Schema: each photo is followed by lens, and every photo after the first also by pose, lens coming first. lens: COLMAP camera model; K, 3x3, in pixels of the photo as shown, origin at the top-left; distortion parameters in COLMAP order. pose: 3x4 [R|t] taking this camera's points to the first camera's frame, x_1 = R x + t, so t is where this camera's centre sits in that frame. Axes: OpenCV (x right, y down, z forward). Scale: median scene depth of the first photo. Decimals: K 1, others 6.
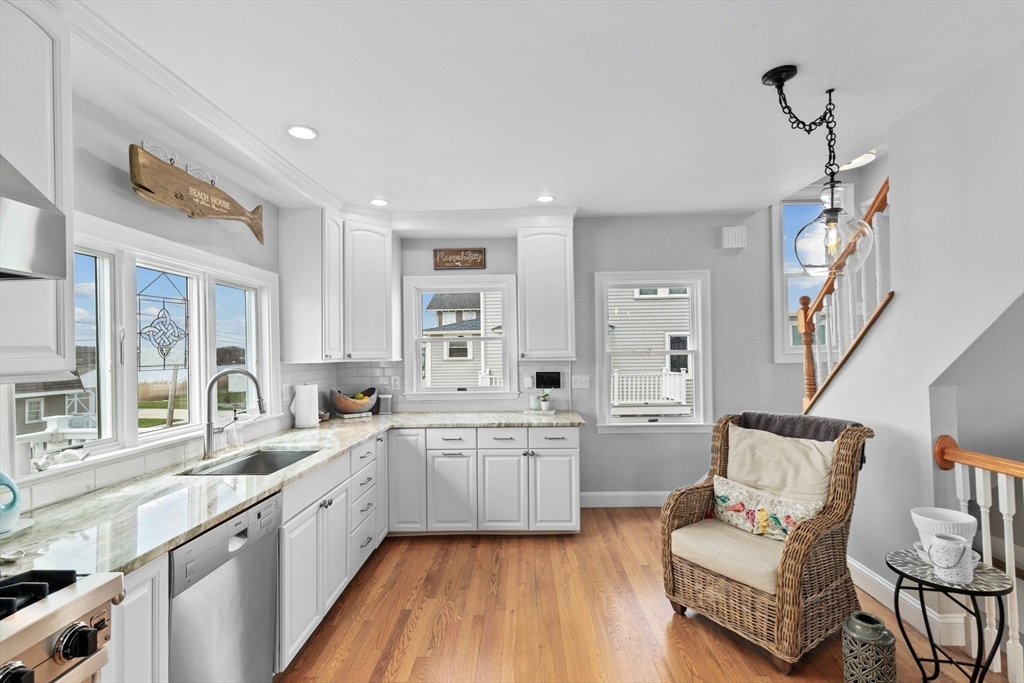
lens RADIAL K [[458.9, 0, 512.0], [0, 458.9, 341.5], [0, 0, 1]] dist [-0.000818, -0.000125]
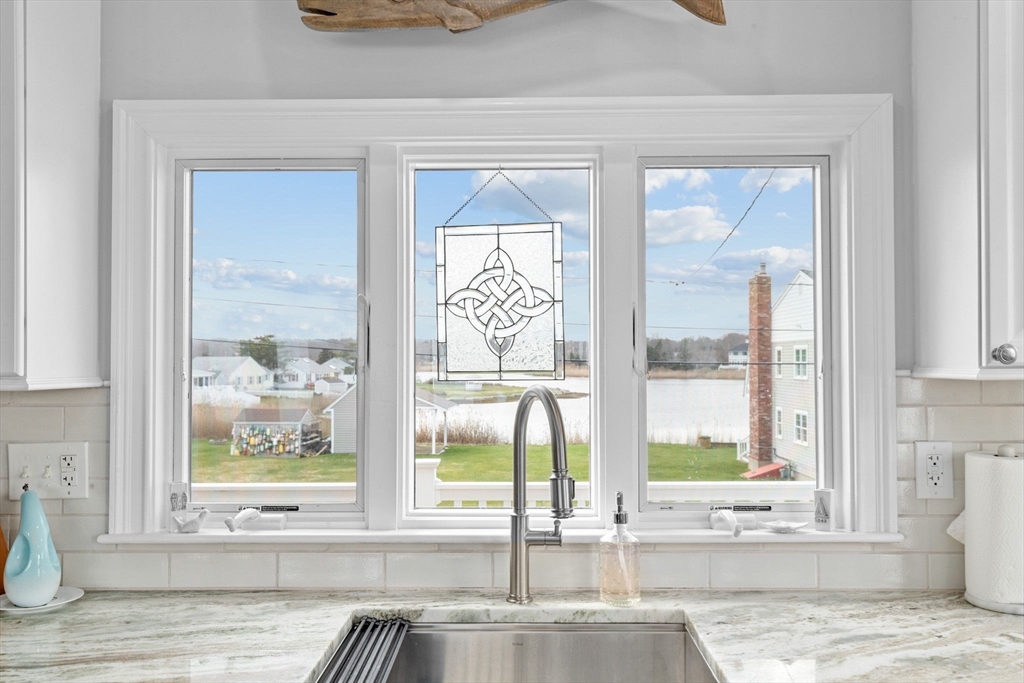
lens RADIAL K [[893.2, 0, 512.0], [0, 893.2, 341.5], [0, 0, 1]] dist [0.013676, 0.000411]
pose [[0.011180, -0.002946, -0.999933, 0.140723], [0.023955, 0.999709, -0.002677, 0.024580], [0.999651, -0.023924, 0.011247, 0.999036]]
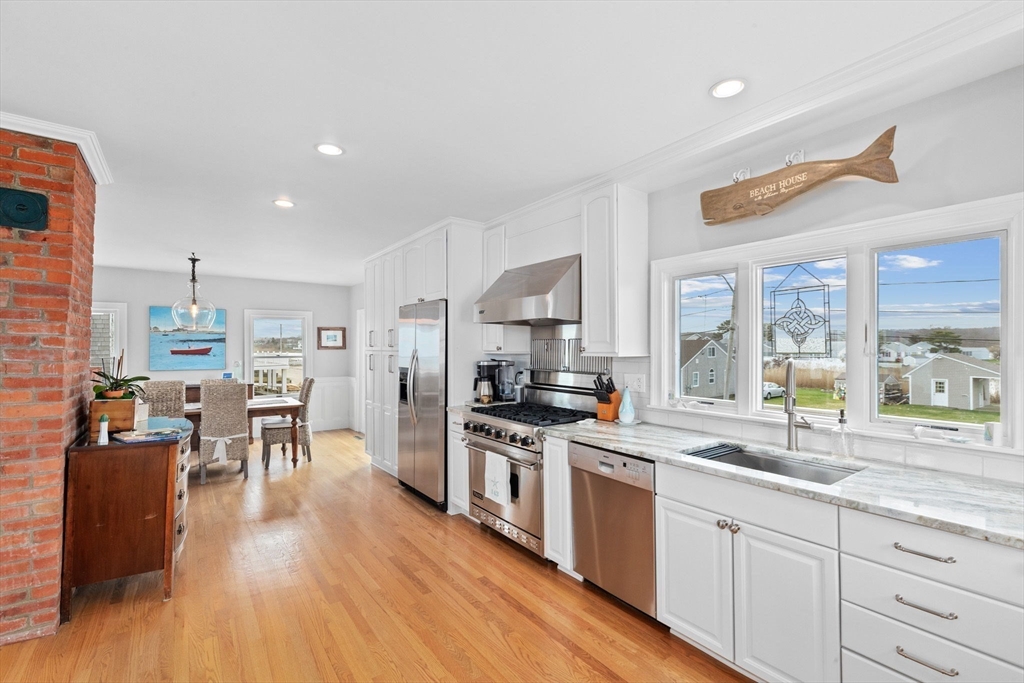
lens RADIAL K [[458.9, 0, 512.0], [0, 458.9, 341.5], [0, 0, 1]] dist [-0.000818, -0.000125]
pose [[-0.796181, 0.016563, -0.604832, 0.398194], [0.031966, 0.999381, -0.014711, 0.019931], [0.604213, -0.031047, -0.796217, 1.434239]]
